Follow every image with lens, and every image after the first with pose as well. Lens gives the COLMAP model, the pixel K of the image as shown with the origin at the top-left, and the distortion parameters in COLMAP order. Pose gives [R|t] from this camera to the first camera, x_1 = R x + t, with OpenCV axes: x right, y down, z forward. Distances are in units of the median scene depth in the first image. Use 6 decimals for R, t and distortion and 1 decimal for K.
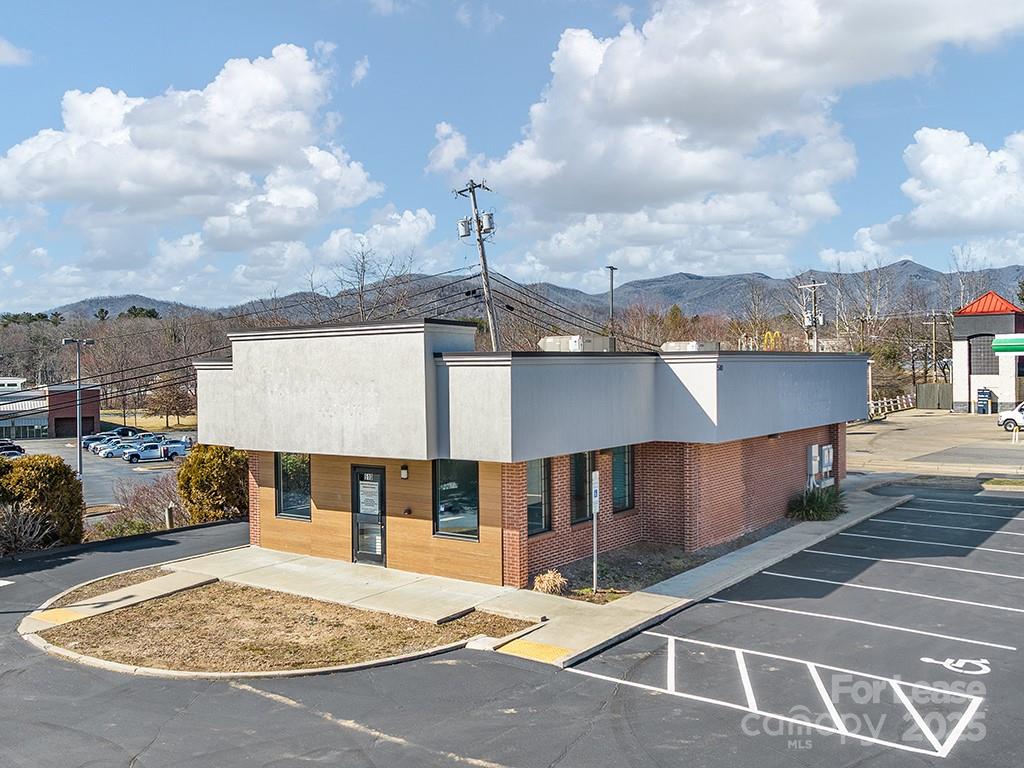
lens RADIAL K [[948.7, 0, 512.0], [0, 948.7, 384.0], [0, 0, 1]] dist [0.001323, 0.002720]
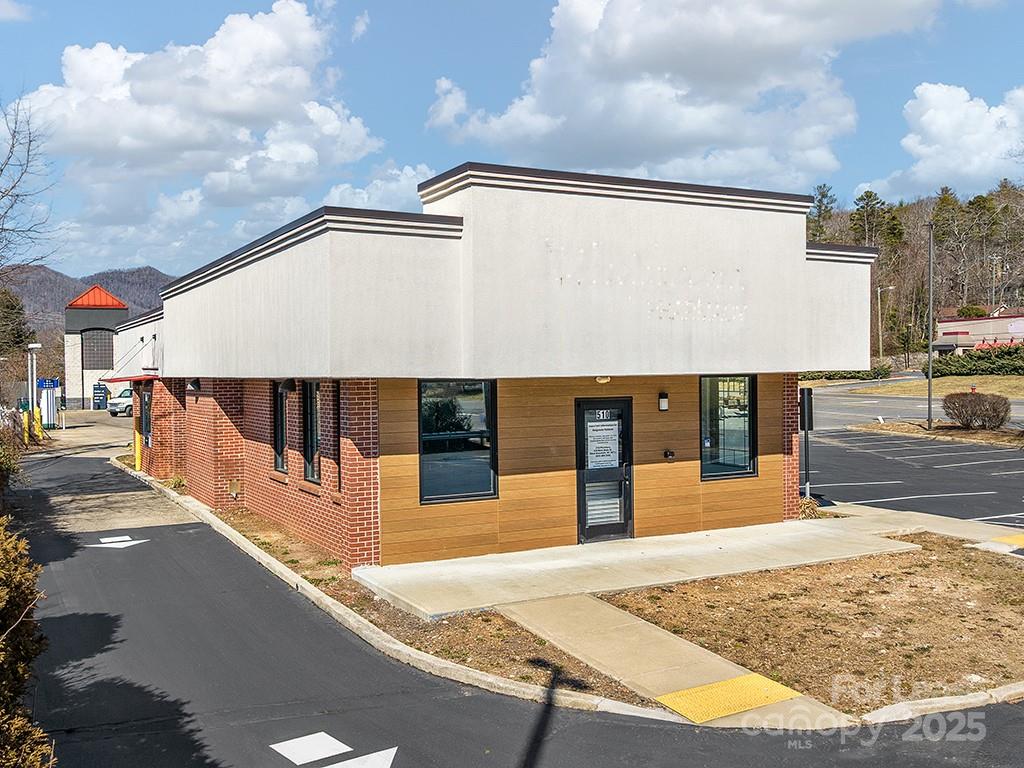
lens RADIAL K [[948.7, 0, 512.0], [0, 948.7, 384.0], [0, 0, 1]] dist [0.001323, 0.002720]
pose [[0.428113, -0.004386, 0.903714, -0.212158], [0.021847, 0.999746, -0.005498, 0.020340], [-0.903461, 0.022097, 0.428101, 0.199312]]
